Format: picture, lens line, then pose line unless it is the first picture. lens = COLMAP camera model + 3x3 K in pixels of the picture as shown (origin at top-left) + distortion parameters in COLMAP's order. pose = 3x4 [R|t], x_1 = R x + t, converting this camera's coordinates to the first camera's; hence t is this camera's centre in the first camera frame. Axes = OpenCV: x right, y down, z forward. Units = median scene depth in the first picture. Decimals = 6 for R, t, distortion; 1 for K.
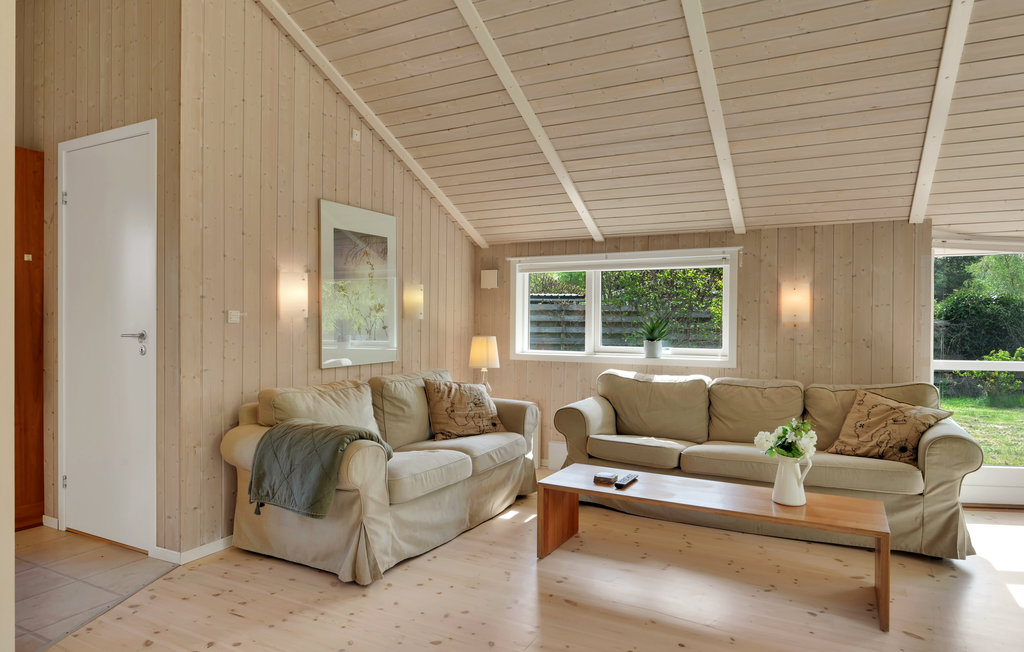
lens RADIAL K [[581.9, 0, 514.4], [0, 581.9, 327.0], [0, 0, 1]] dist [0.000074, 0.000066]
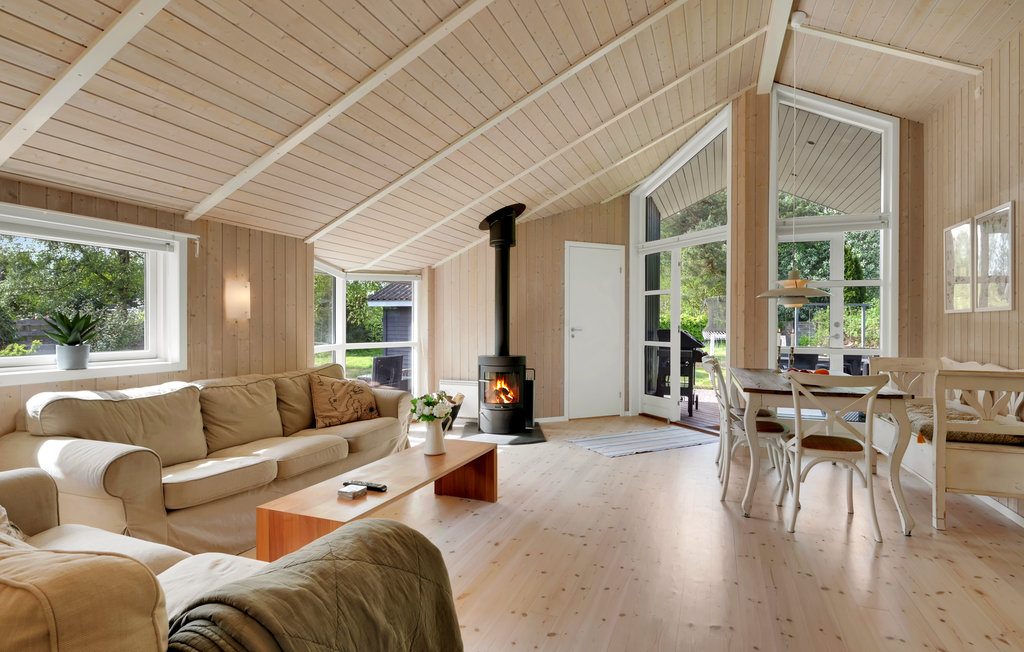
lens RADIAL K [[523.6, 0, 517.2], [0, 523.6, 325.6], [0, 0, 1]] dist [-0.000331, 0.000599]
pose [[-0.105105, -0.010605, 0.994405, -0.495811], [0.000689, 0.999942, 0.010737, -0.005875], [-0.994461, 0.001814, -0.105091, 0.611504]]
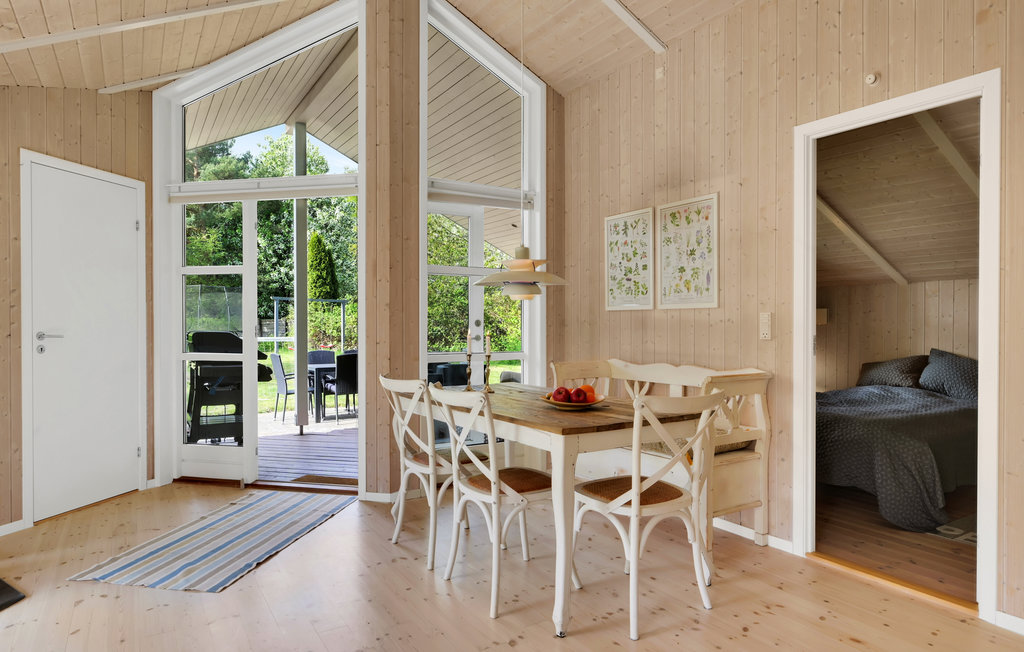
lens RADIAL K [[621.2, 0, 515.2], [0, 621.2, 325.1], [0, 0, 1]] dist [0.003090, 0.000358]
pose [[-0.856586, -0.007902, 0.515944, -0.019906], [-0.002141, 0.999929, 0.011760, -0.004475], [-0.516000, 0.008968, -0.856542, 0.697249]]
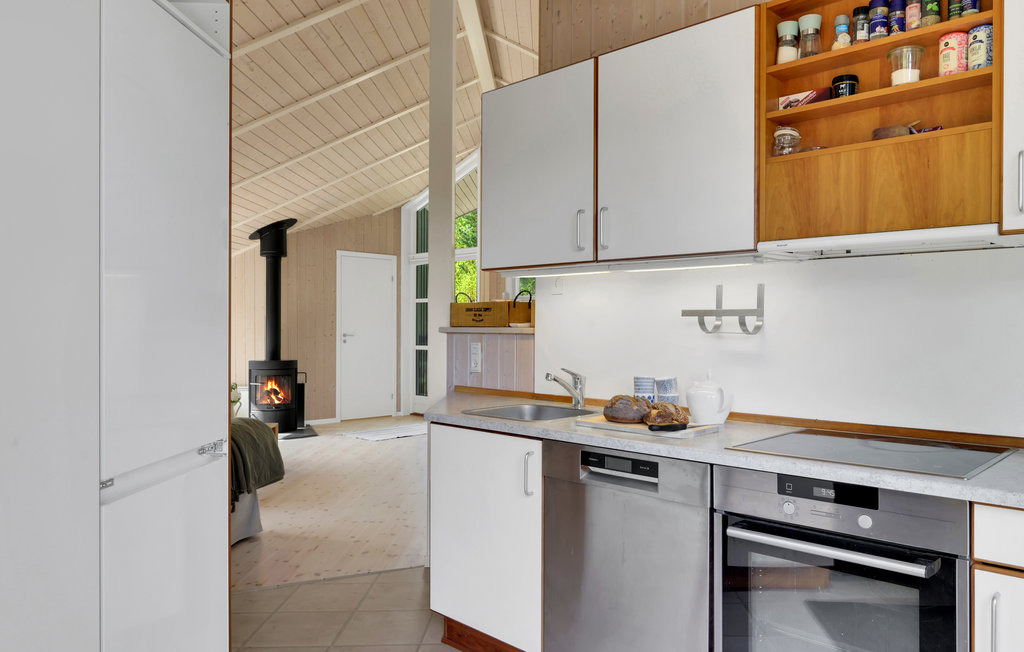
lens RADIAL K [[693.2, 0, 564.8], [0, 693.2, 322.1], [0, 0, 1]] dist [-0.049496, -0.000695]
pose [[-0.461975, 0.000324, 0.886893, -1.180301], [0.000181, 1.000000, -0.000272, -0.016966], [-0.886893, 0.000035, -0.461975, 0.667654]]
